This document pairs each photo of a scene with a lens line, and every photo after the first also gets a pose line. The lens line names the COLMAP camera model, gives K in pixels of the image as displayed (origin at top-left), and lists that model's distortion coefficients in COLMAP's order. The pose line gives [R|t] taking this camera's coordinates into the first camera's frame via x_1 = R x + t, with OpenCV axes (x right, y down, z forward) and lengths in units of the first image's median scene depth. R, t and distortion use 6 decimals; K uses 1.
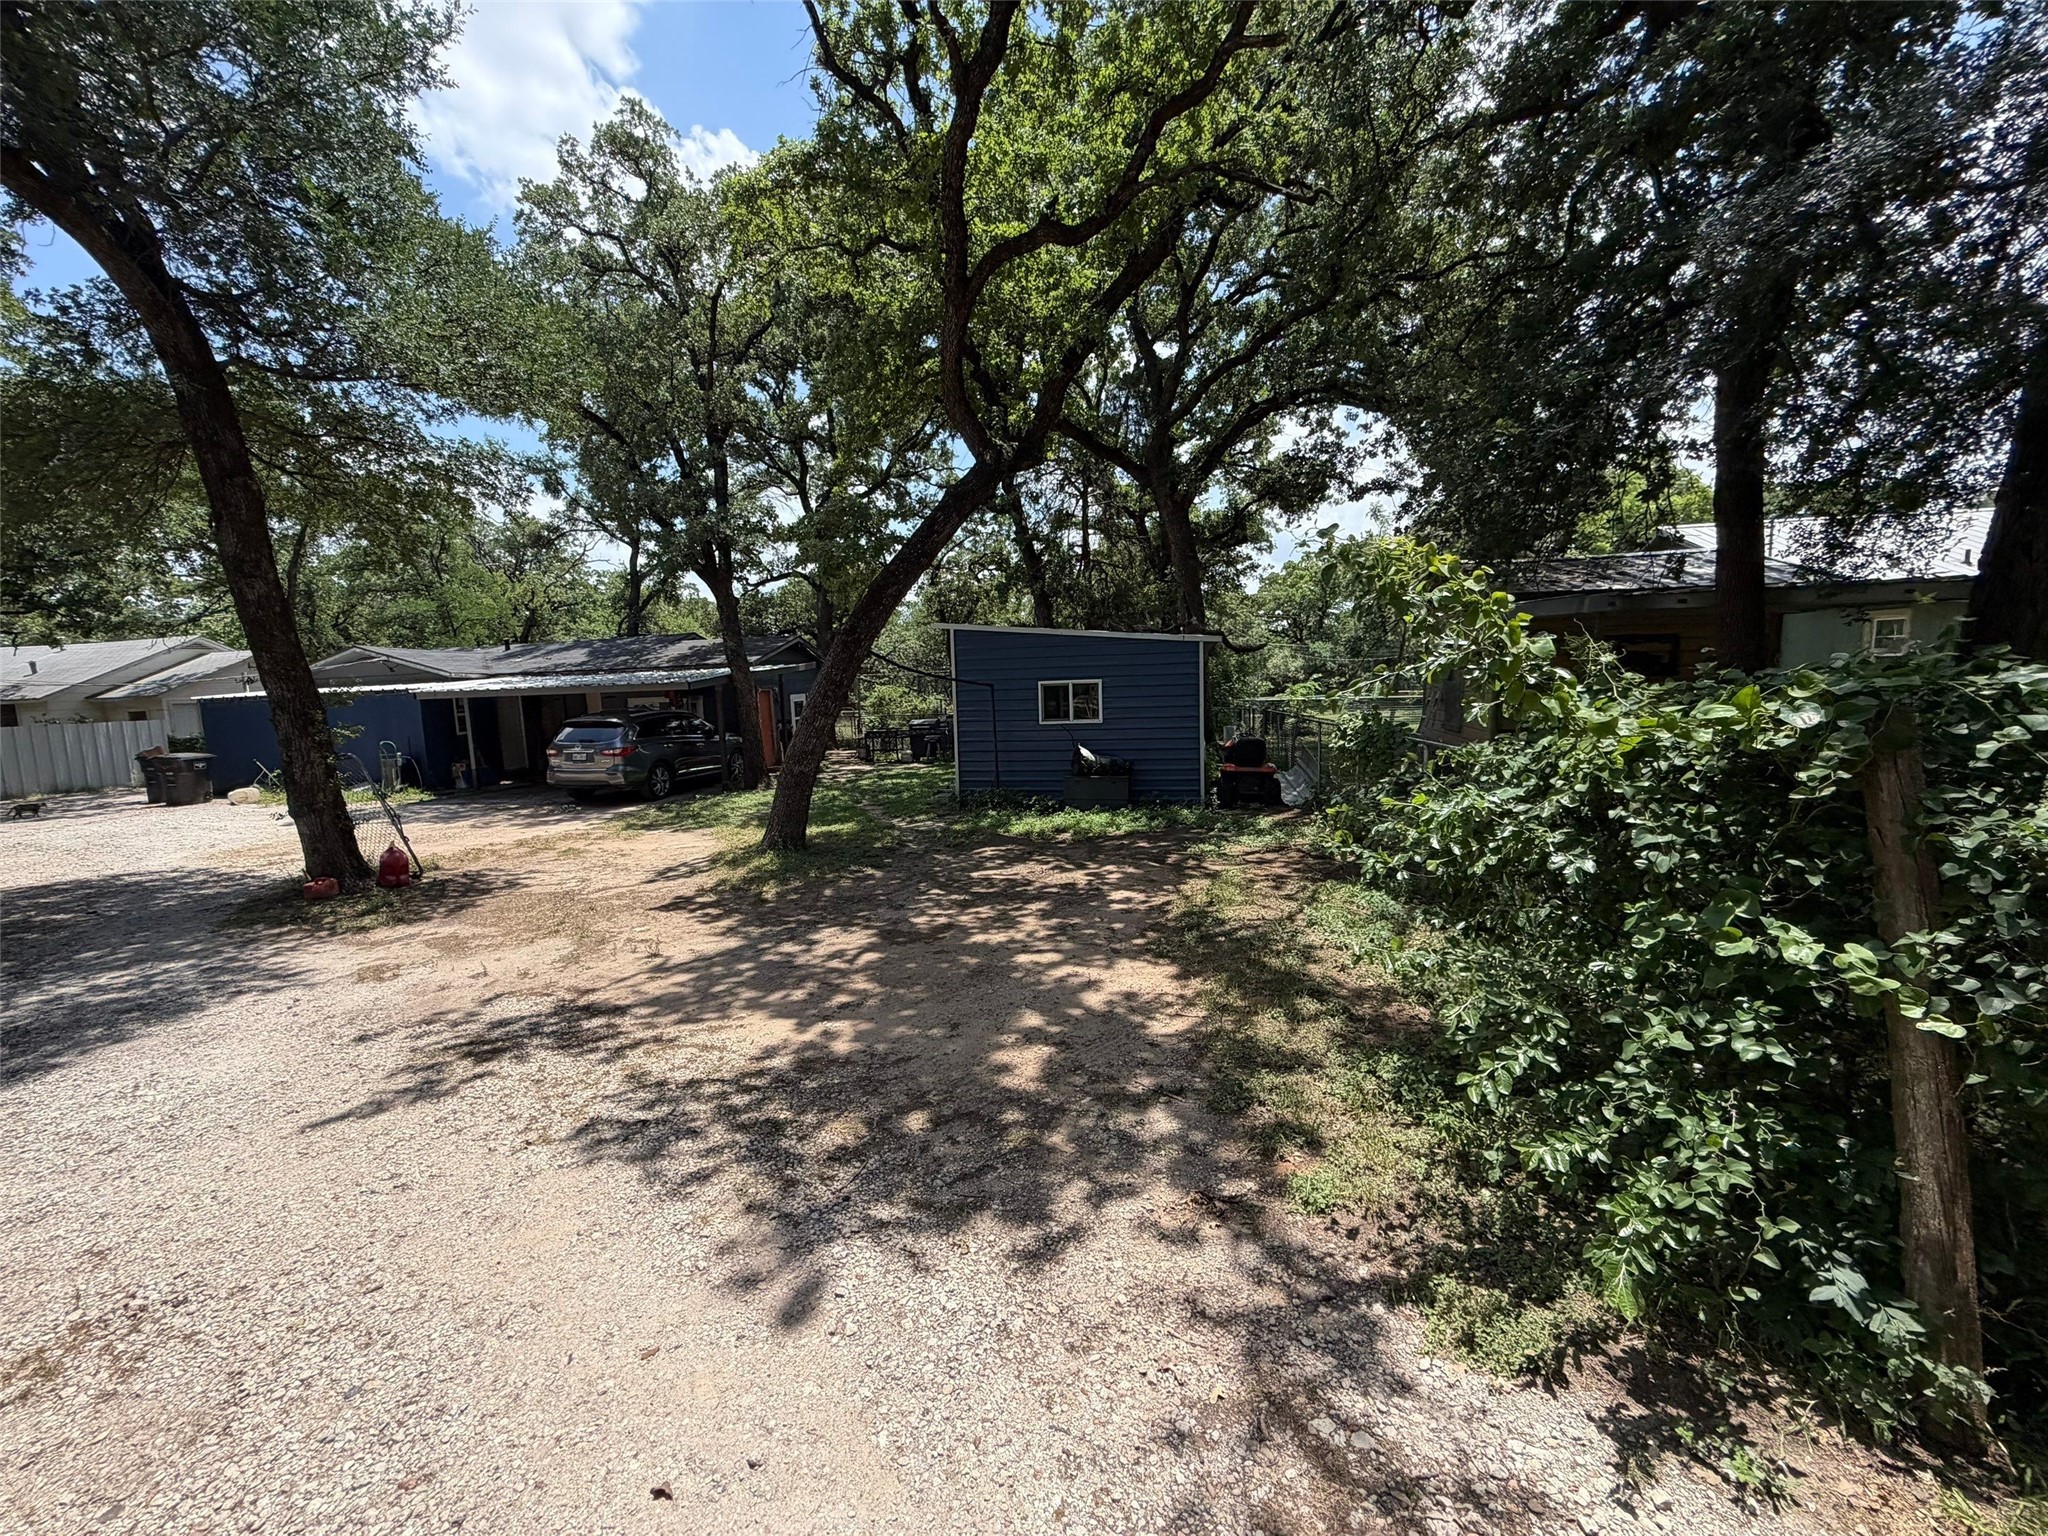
lens RADIAL K [[822.0, 0, 1019.9], [0, 822.0, 769.2], [0, 0, 1]] dist [0.001569, -0.000483]
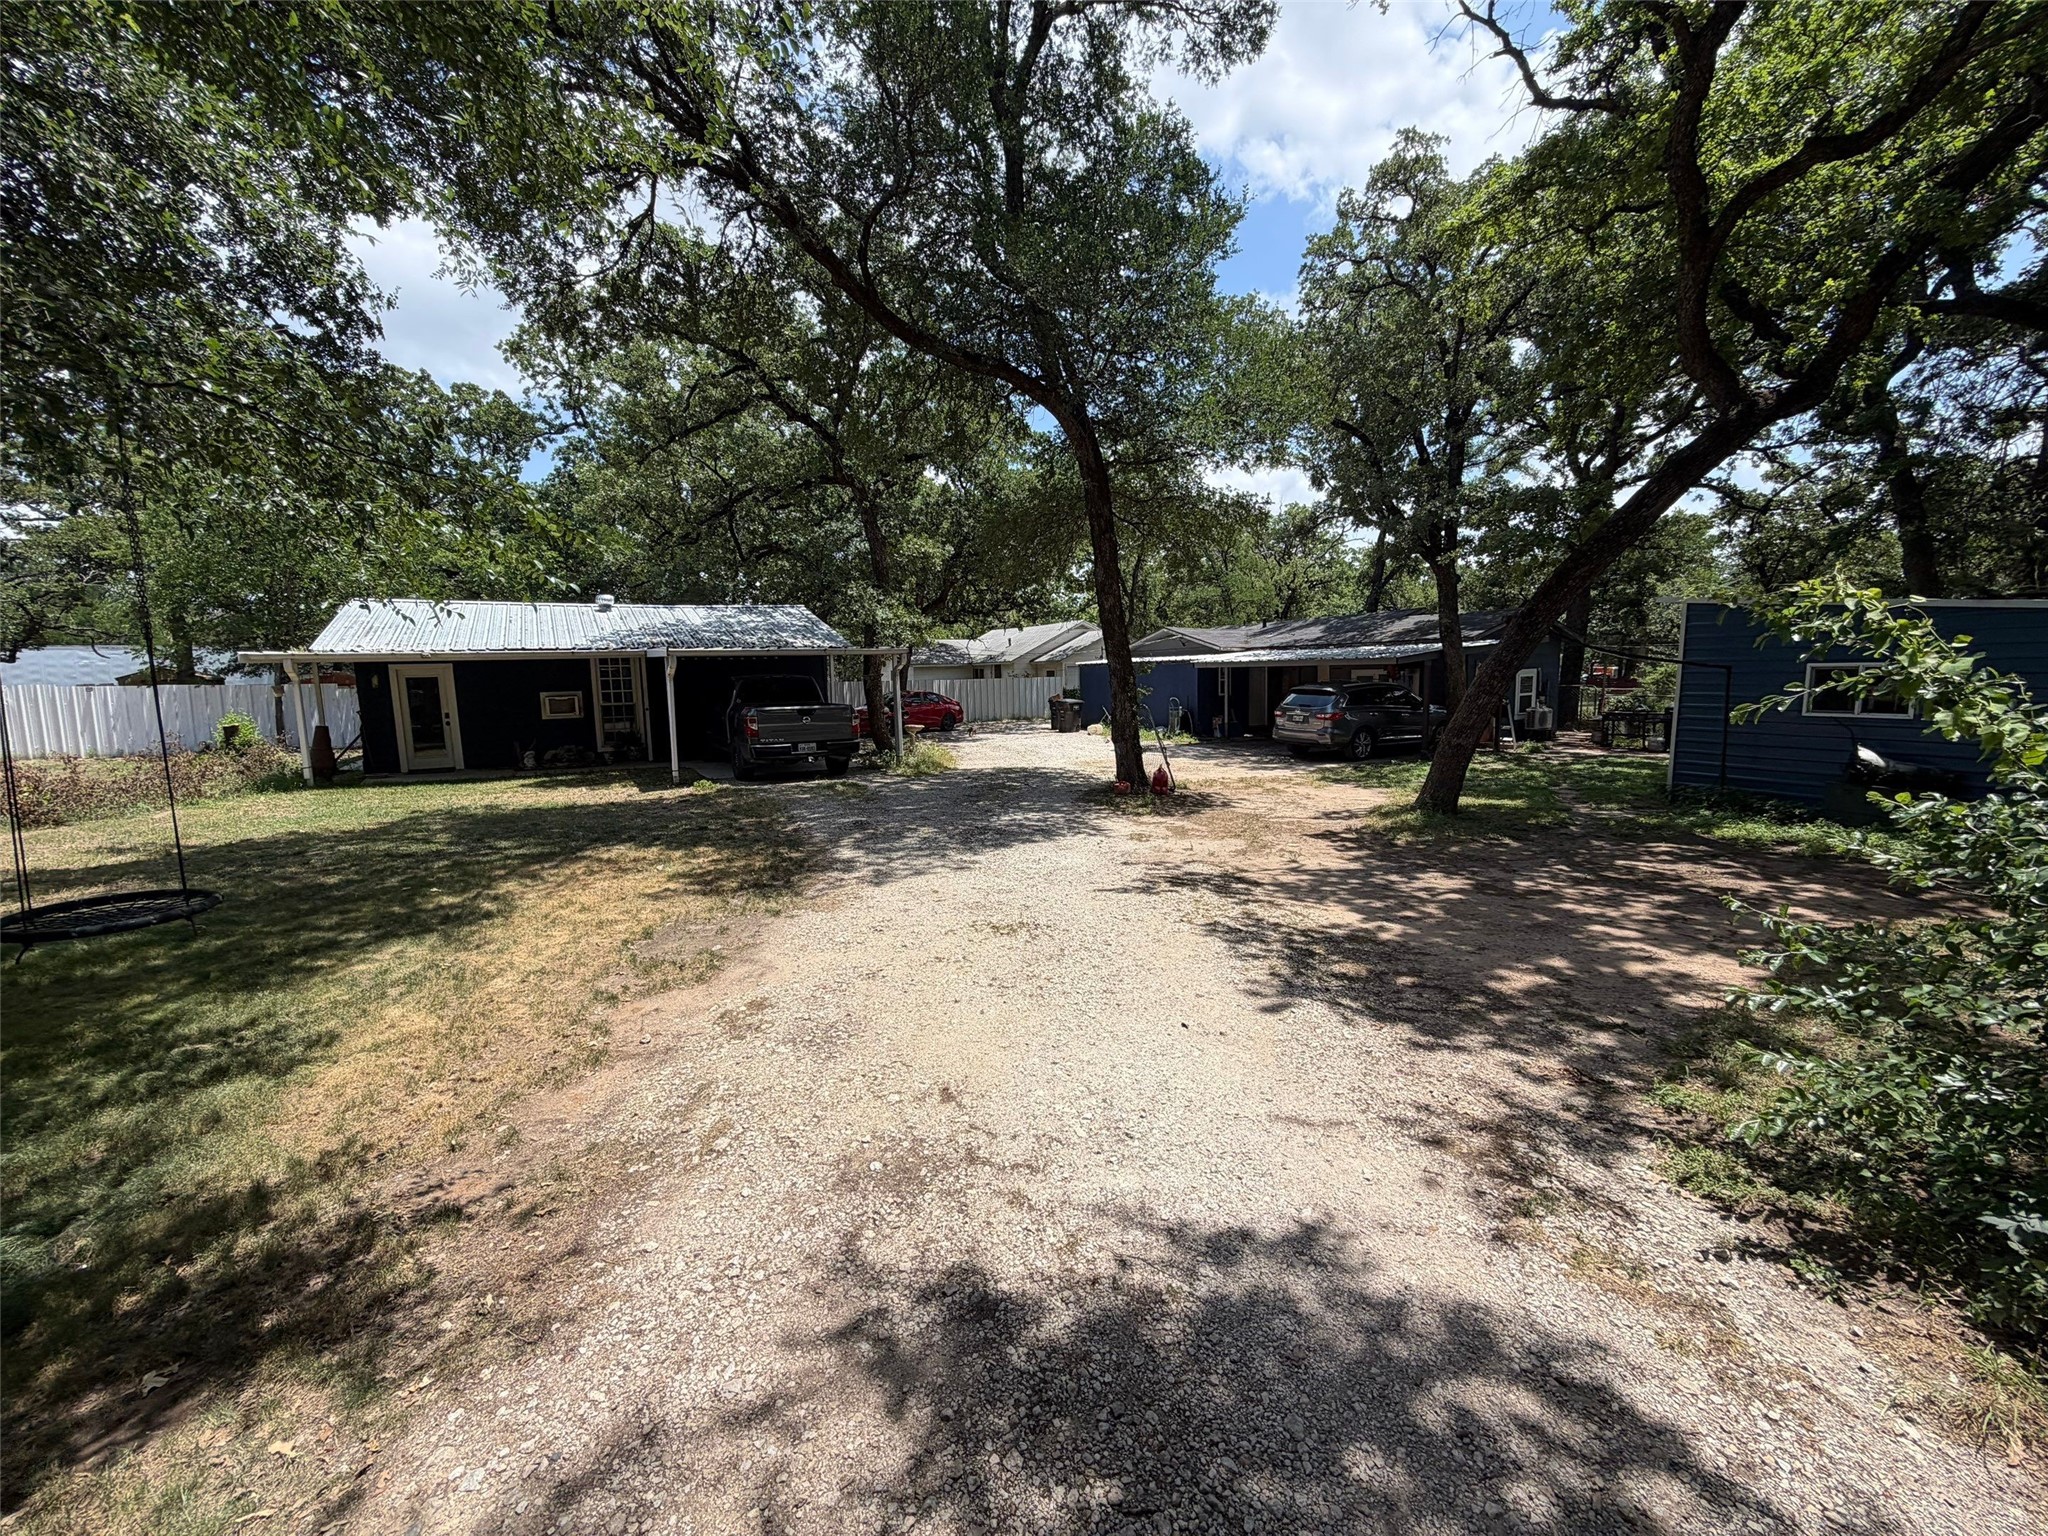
lens RADIAL K [[822.0, 0, 1019.9], [0, 822.0, 769.2], [0, 0, 1]] dist [0.001569, -0.000483]
pose [[0.655799, 0.113612, -0.746338, 0.235488], [-0.085259, 0.993432, 0.076309, 0.004213], [0.750106, 0.013588, 0.661178, -0.233423]]
